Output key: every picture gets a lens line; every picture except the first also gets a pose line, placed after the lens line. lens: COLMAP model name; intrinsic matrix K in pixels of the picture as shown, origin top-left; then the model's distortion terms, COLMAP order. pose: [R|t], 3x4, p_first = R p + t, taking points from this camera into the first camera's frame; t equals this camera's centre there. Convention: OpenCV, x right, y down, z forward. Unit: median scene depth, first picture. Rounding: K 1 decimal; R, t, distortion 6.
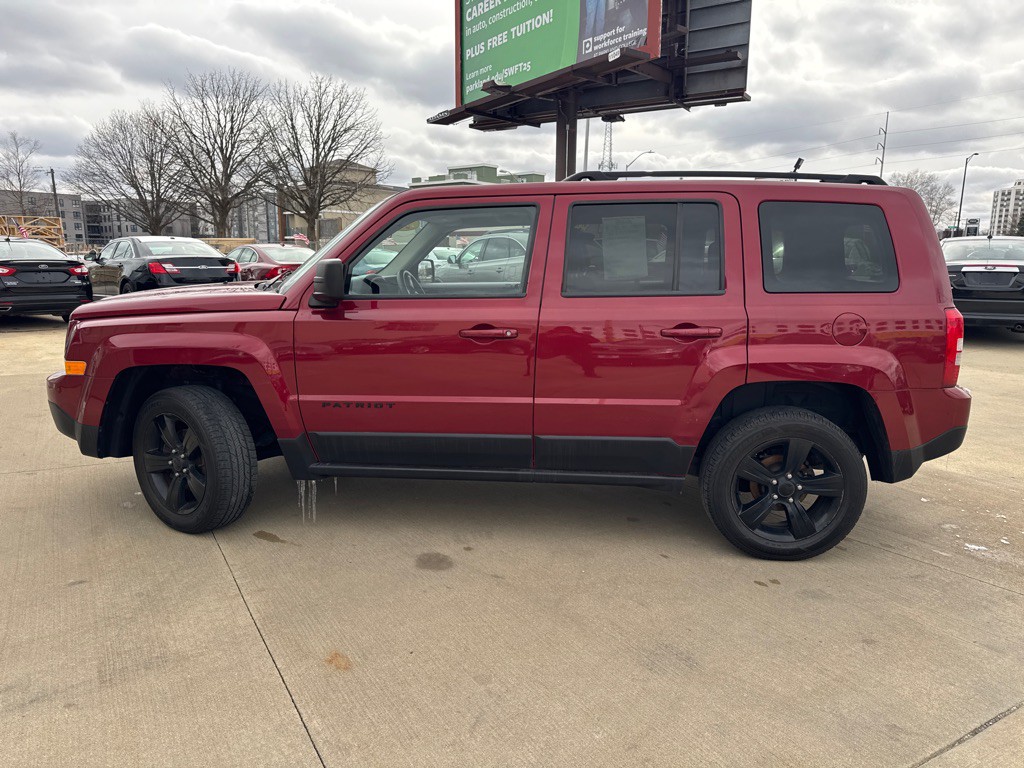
lens RADIAL K [[735.8, 0, 512.0], [0, 735.8, 384.0], [0, 0, 1]] dist [0.031009, -0.044674]
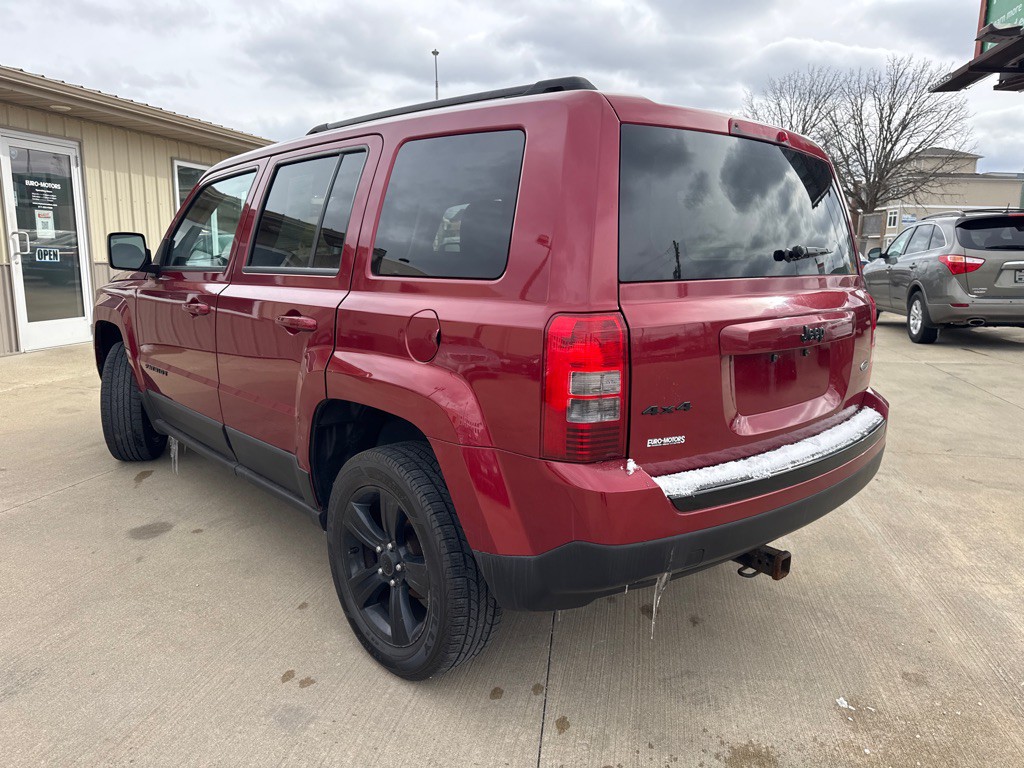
lens RADIAL K [[738.7, 0, 506.5], [0, 738.7, 382.9], [0, 0, 1]] dist [-0.000798, 0.002754]
pose [[0.713788, 0.123357, -0.689412, 0.148230], [-0.127375, 0.990815, 0.045409, -0.010768], [0.688681, 0.055401, 0.722944, 0.096945]]
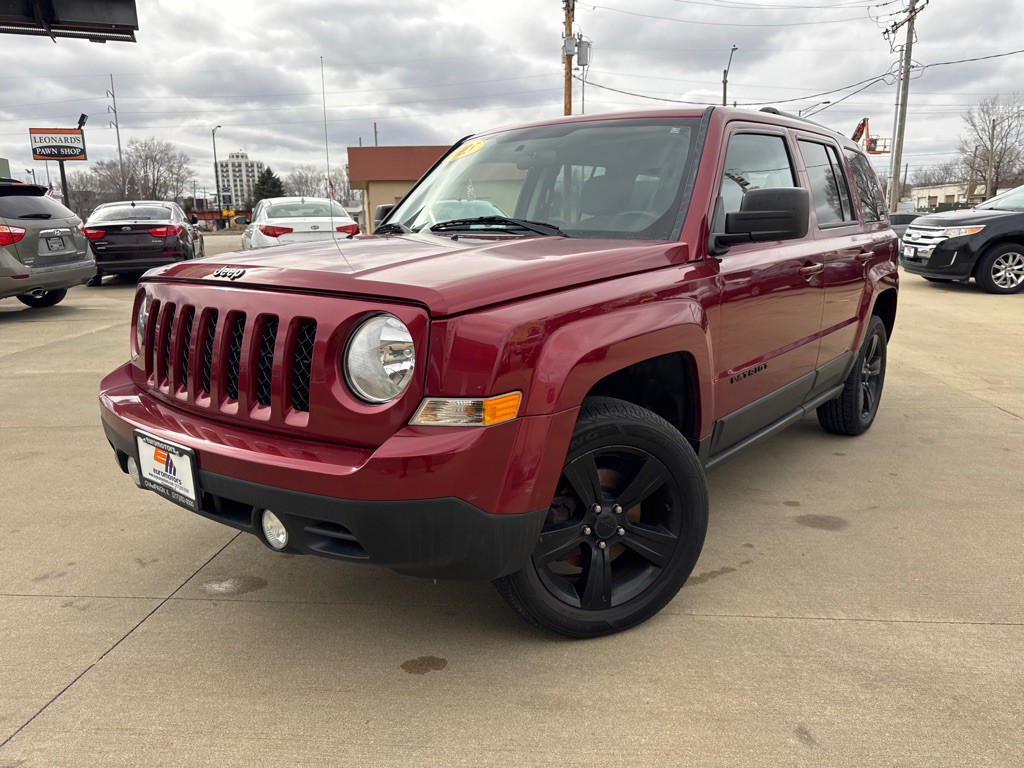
lens RADIAL K [[738.7, 0, 506.5], [0, 738.7, 382.9], [0, 0, 1]] dist [-0.000798, 0.002754]
pose [[0.569837, -0.190131, 0.799460, -0.171320], [0.158761, 0.980009, 0.119909, -0.017556], [-0.806276, 0.058595, 0.588631, 0.124001]]
